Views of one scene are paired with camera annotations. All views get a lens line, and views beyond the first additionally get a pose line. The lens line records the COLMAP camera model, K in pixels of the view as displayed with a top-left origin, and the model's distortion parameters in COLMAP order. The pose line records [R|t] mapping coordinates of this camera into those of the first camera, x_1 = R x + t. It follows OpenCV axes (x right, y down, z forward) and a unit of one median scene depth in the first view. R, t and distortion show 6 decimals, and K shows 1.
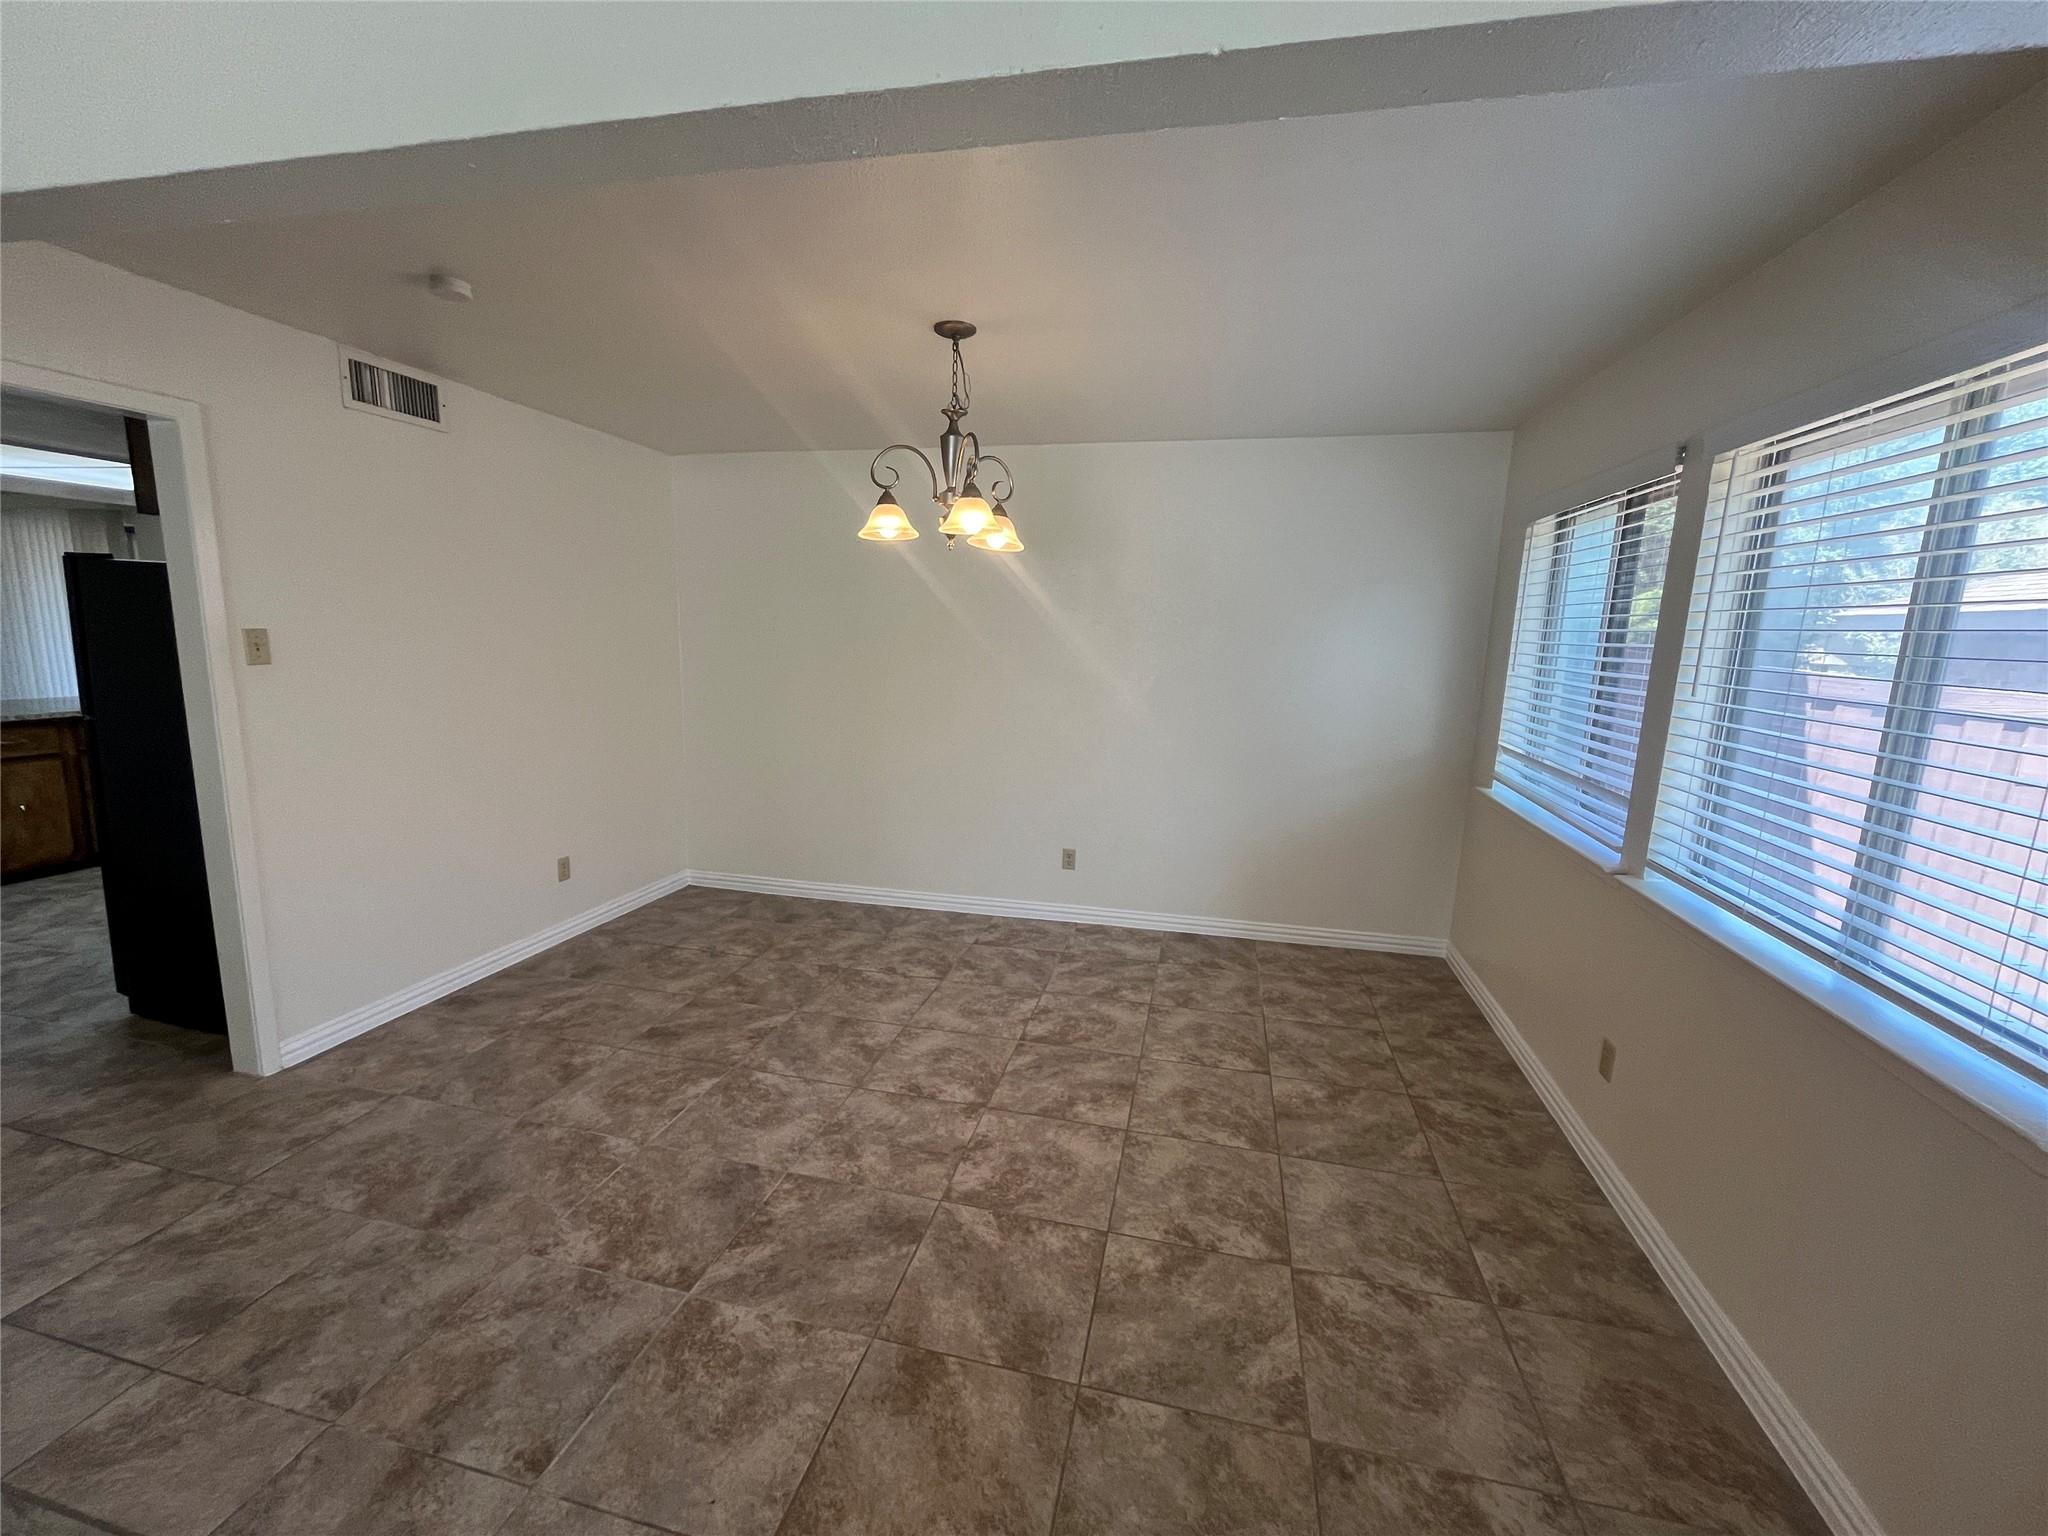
lens RADIAL K [[825.9, 0, 1026.9], [0, 825.9, 772.0], [0, 0, 1]] dist [-0.003980, 0.000320]
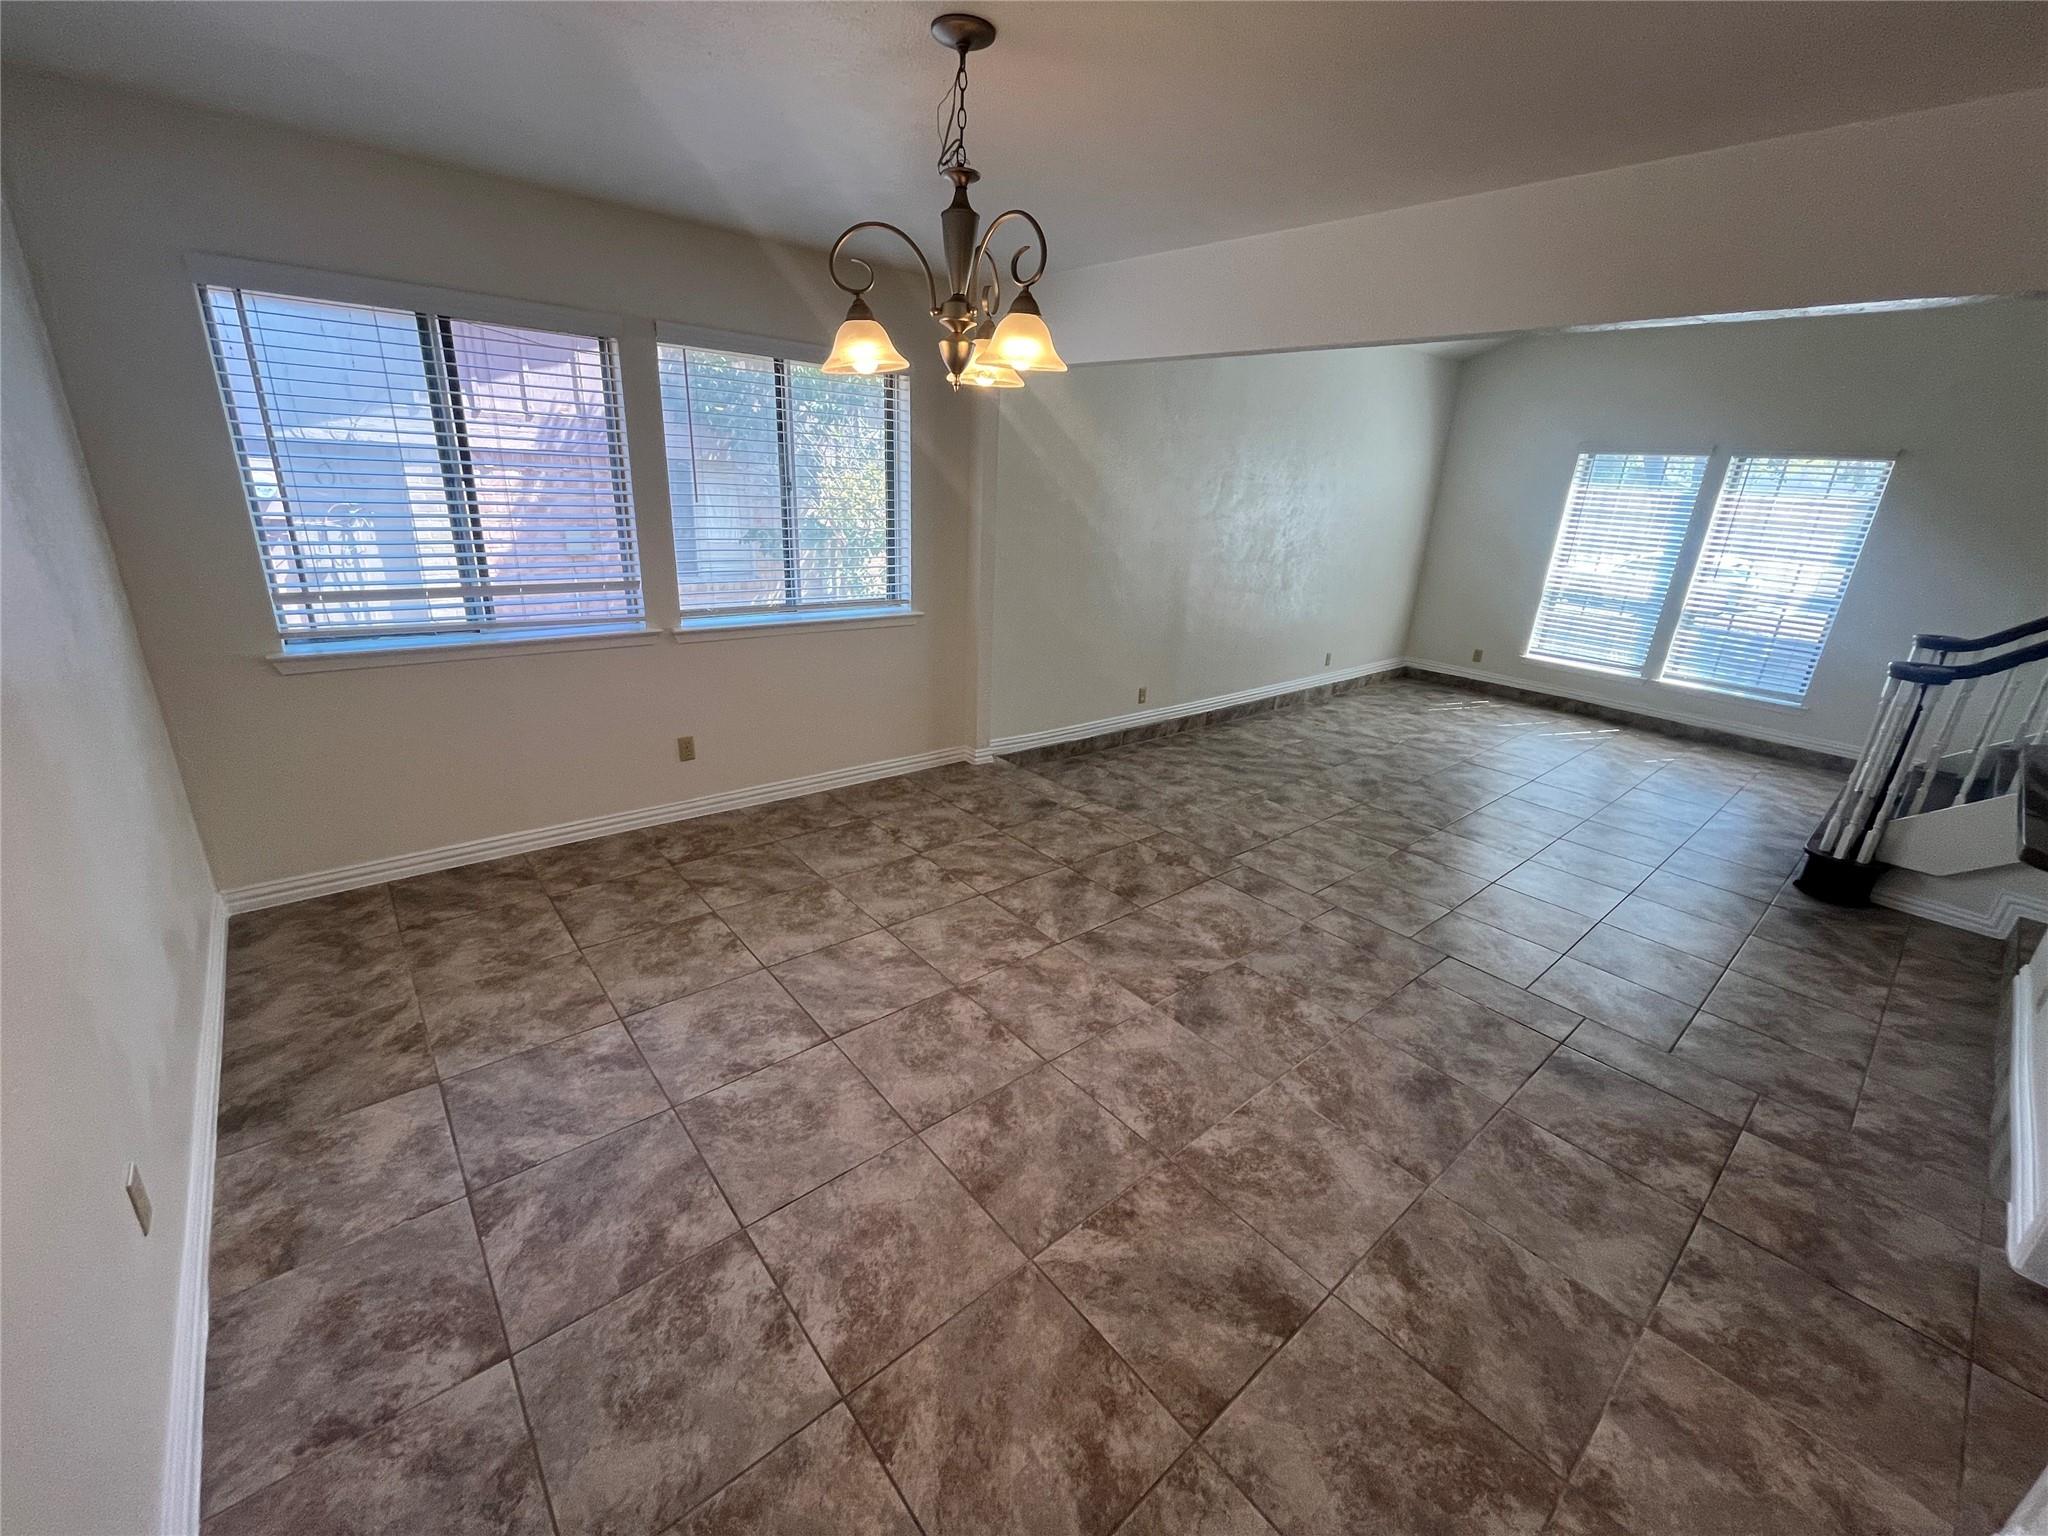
lens RADIAL K [[825.9, 0, 1029.6], [0, 825.9, 762.7], [0, 0, 1]] dist [-0.003980, 0.000320]
pose [[-0.799428, -0.267575, 0.537883, -0.603423], [0.026018, 0.879075, 0.475973, -0.323298], [-0.600198, 0.394501, -0.695795, 1.568479]]
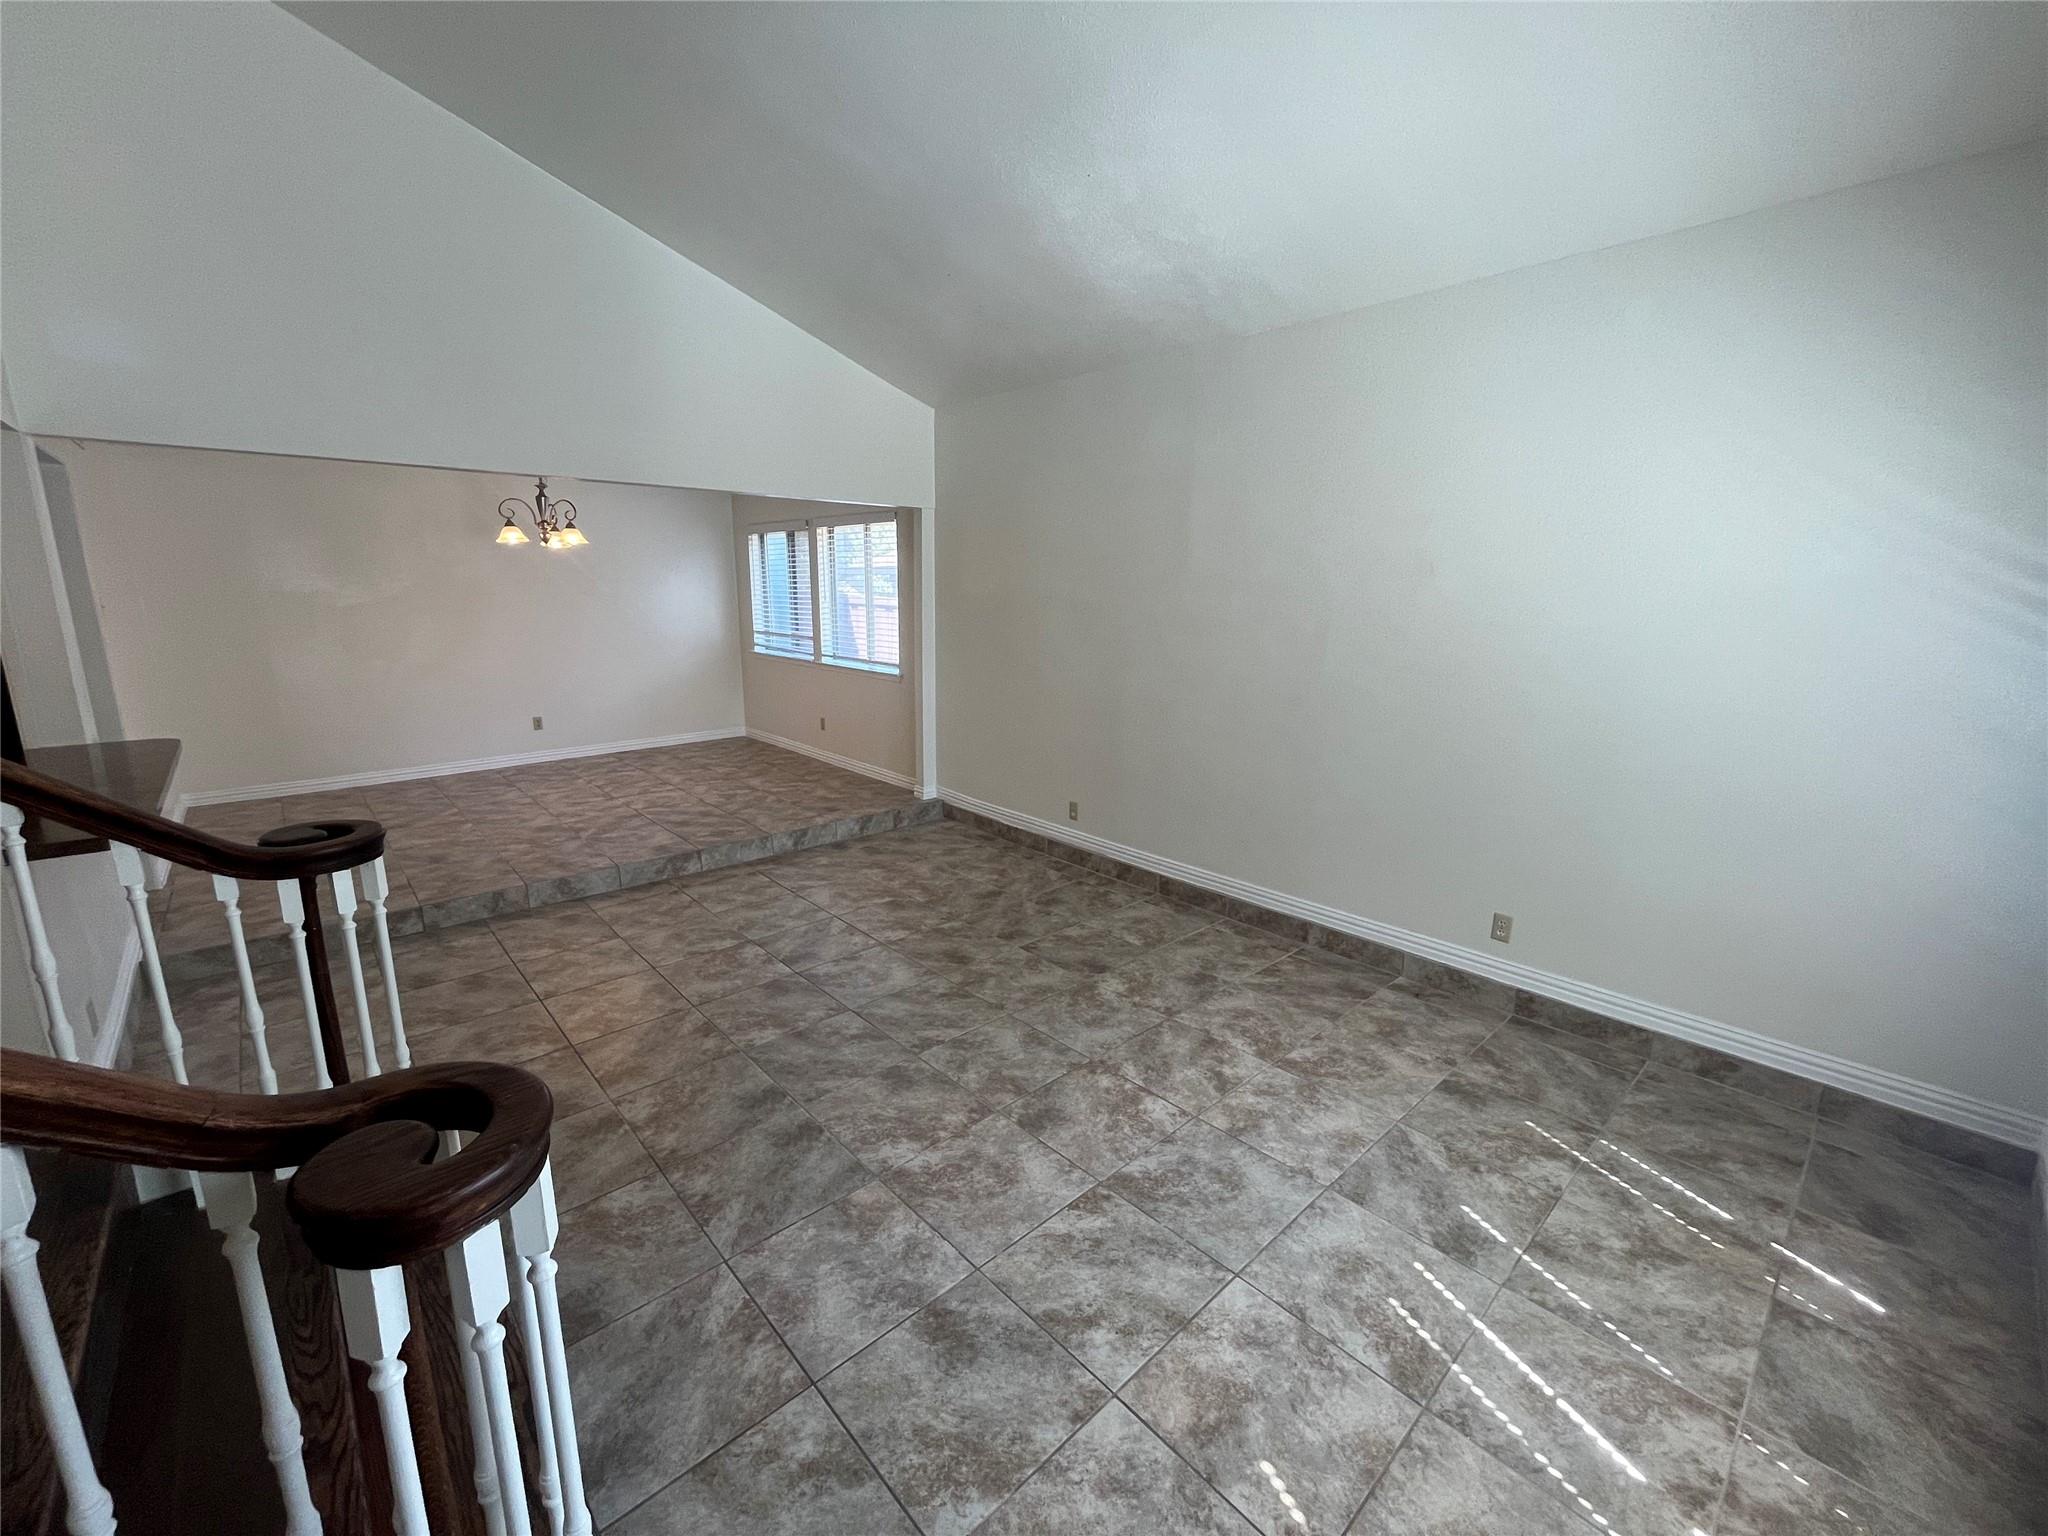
lens RADIAL K [[825.9, 0, 1028.8], [0, 825.9, 768.6], [0, 0, 1]] dist [-0.003980, 0.000320]
pose [[0.562834, -0.203084, 0.801233, -1.228625], [0.149161, 0.978388, 0.143207, 0.175093], [-0.813000, 0.038911, 0.580962, -1.265213]]
